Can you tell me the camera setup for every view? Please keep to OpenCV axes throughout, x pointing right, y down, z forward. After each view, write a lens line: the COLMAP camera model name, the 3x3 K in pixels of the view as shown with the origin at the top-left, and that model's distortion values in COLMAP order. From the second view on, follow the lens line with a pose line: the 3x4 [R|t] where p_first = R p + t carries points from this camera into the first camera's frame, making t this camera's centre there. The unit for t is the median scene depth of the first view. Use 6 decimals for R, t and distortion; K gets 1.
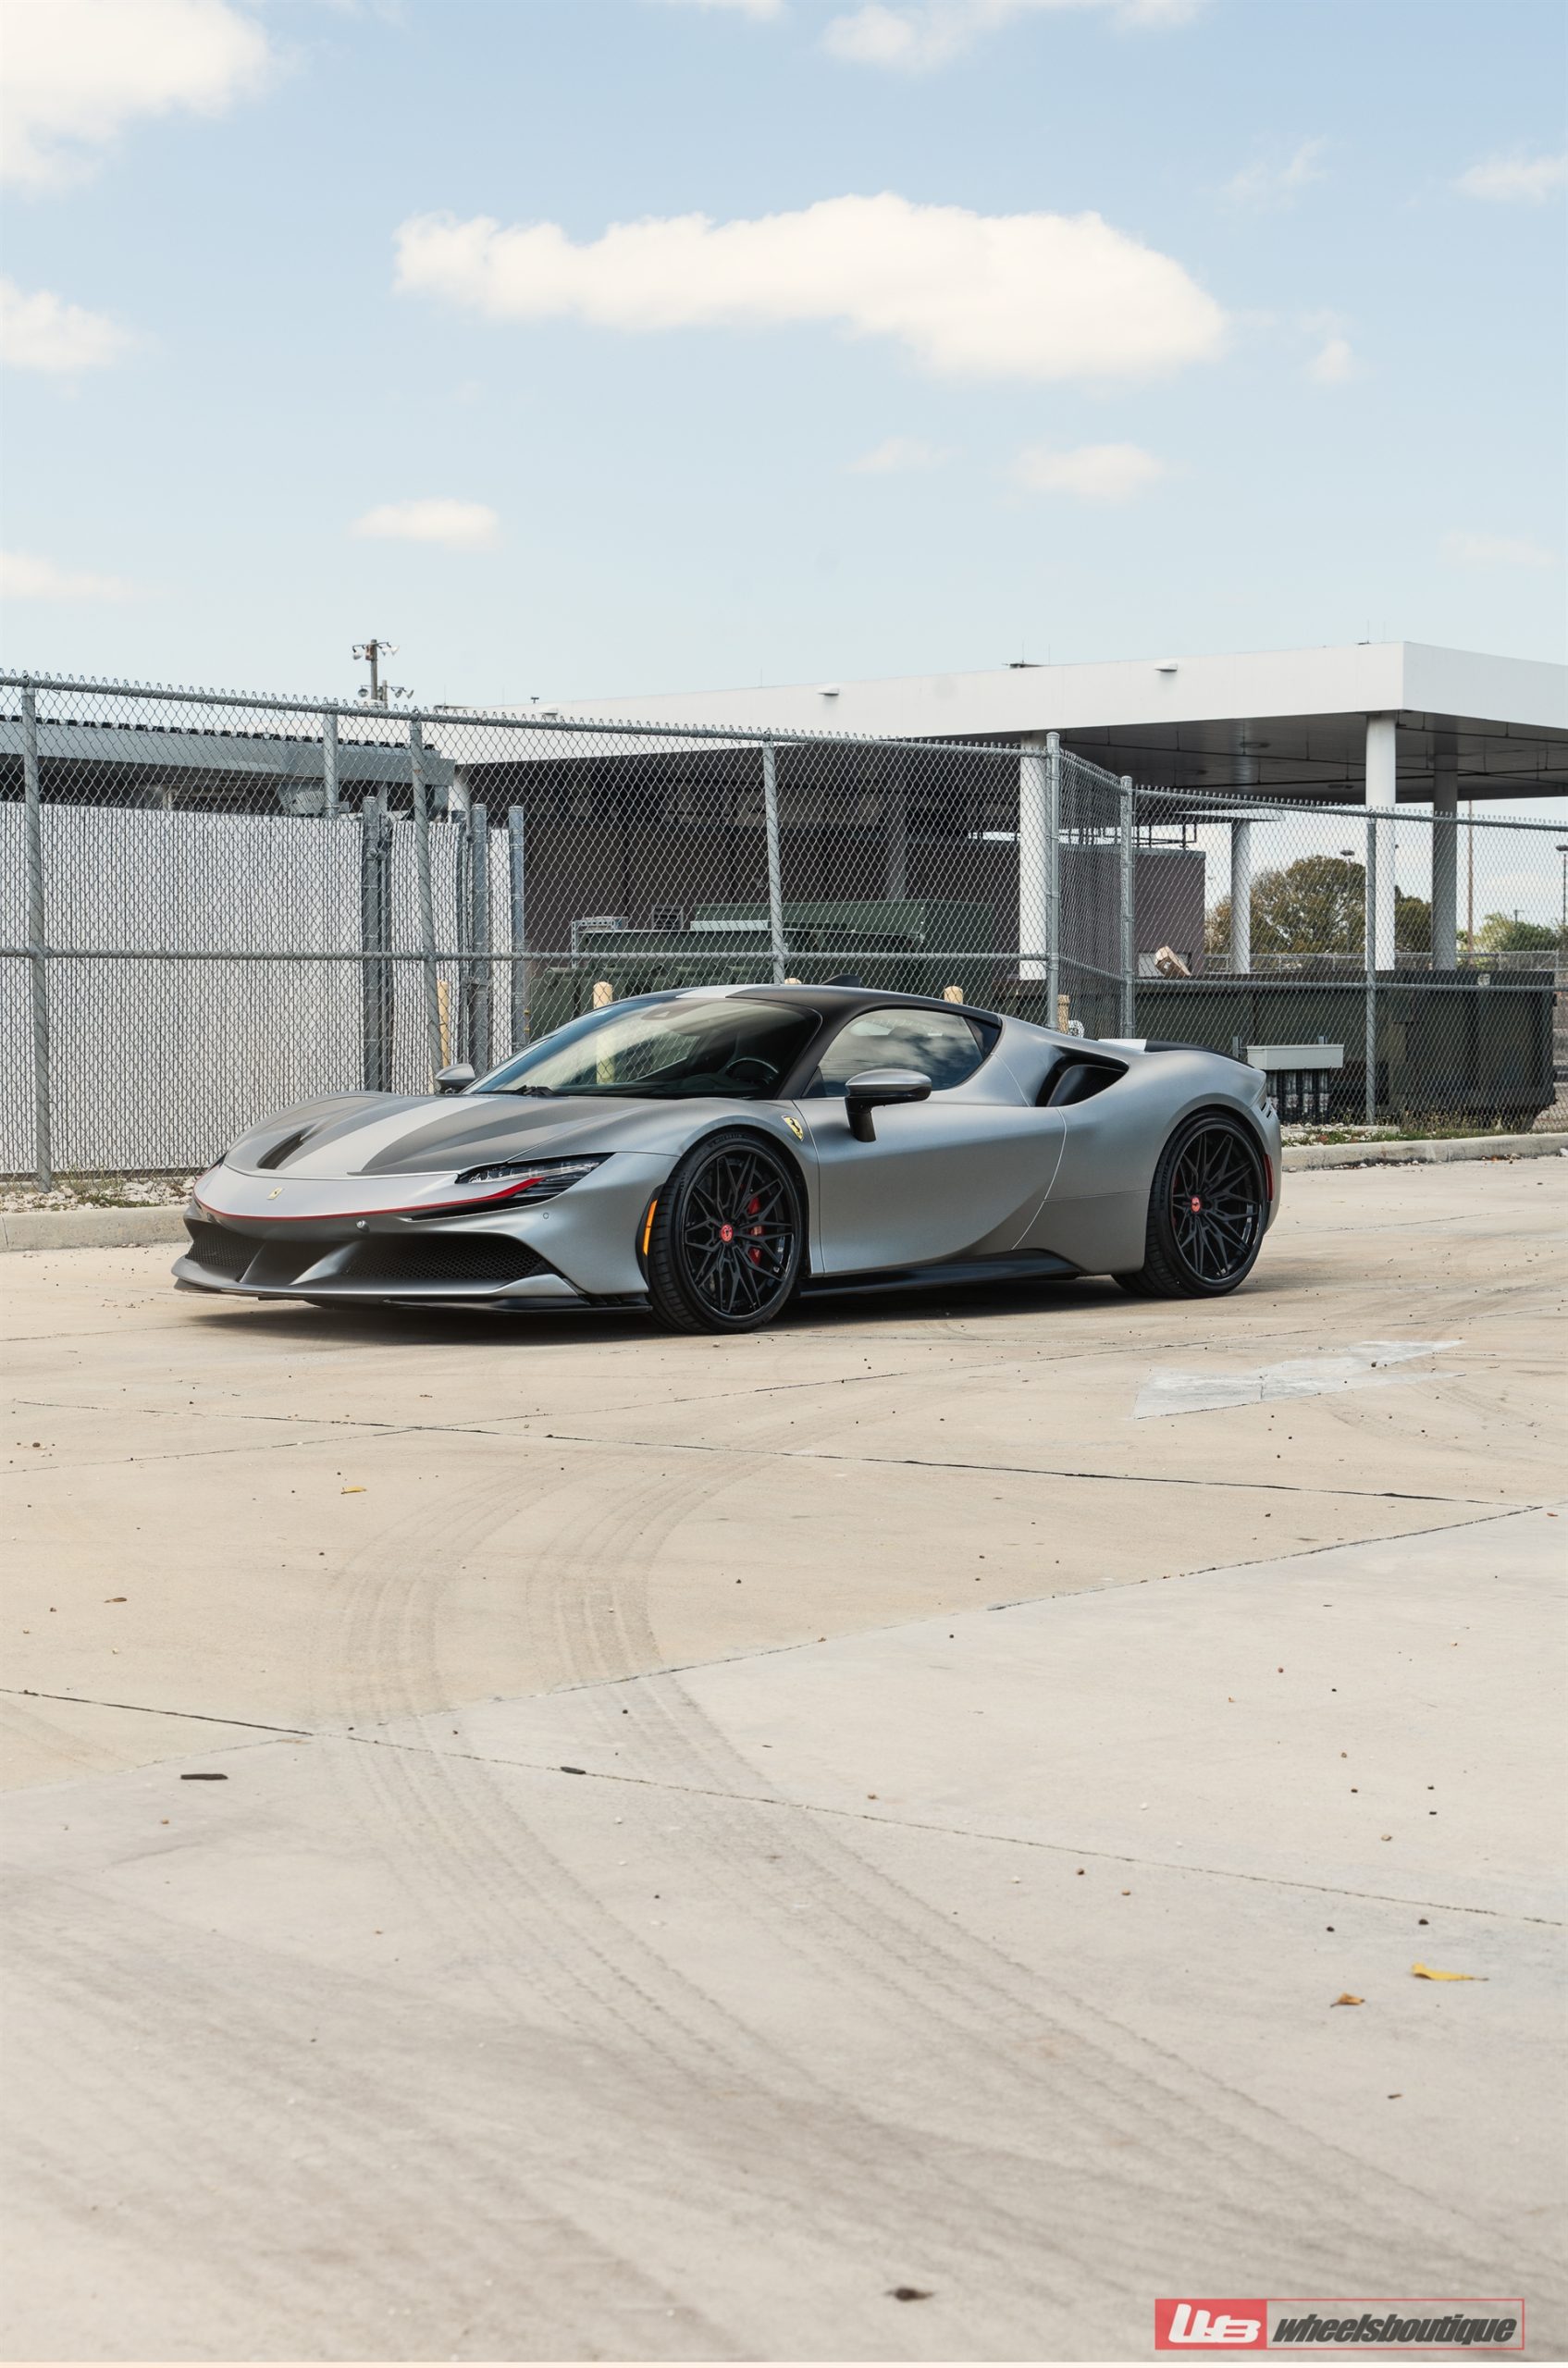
lens RADIAL K [[3639.3, 0, 789.2], [0, 3639.3, 1265.4], [0, 0, 1]] dist [-0.030815, 0.623493]
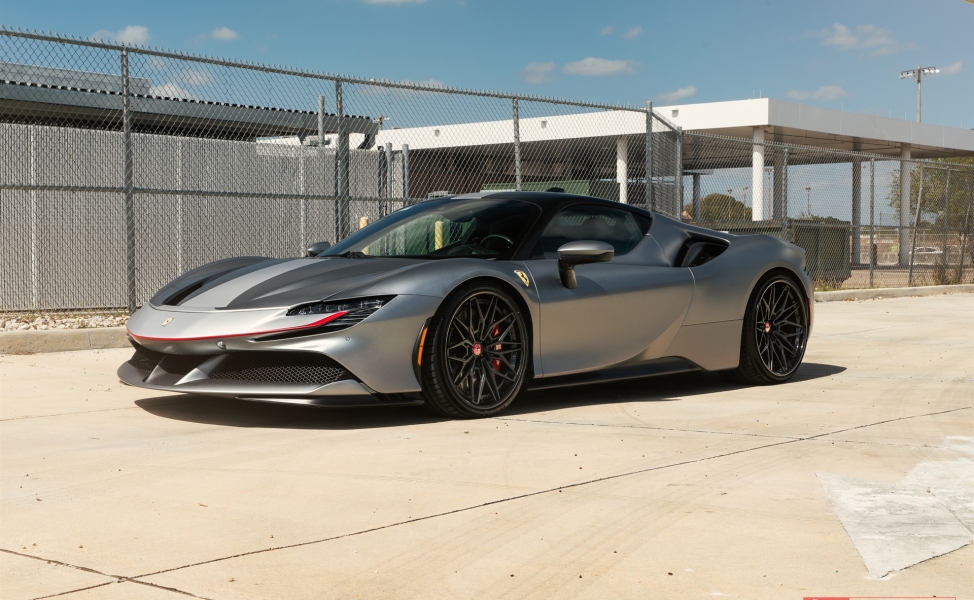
lens RADIAL K [[1327.3, 0, 487.0], [0, 1327.3, 300.0], [0, 0, 1]] dist [-0.099255, -0.005383]
pose [[0.999506, 0.002685, -0.031305, 0.003481], [-0.003583, 0.999583, -0.028667, -0.013027], [0.031215, 0.028765, 0.999099, 0.440861]]
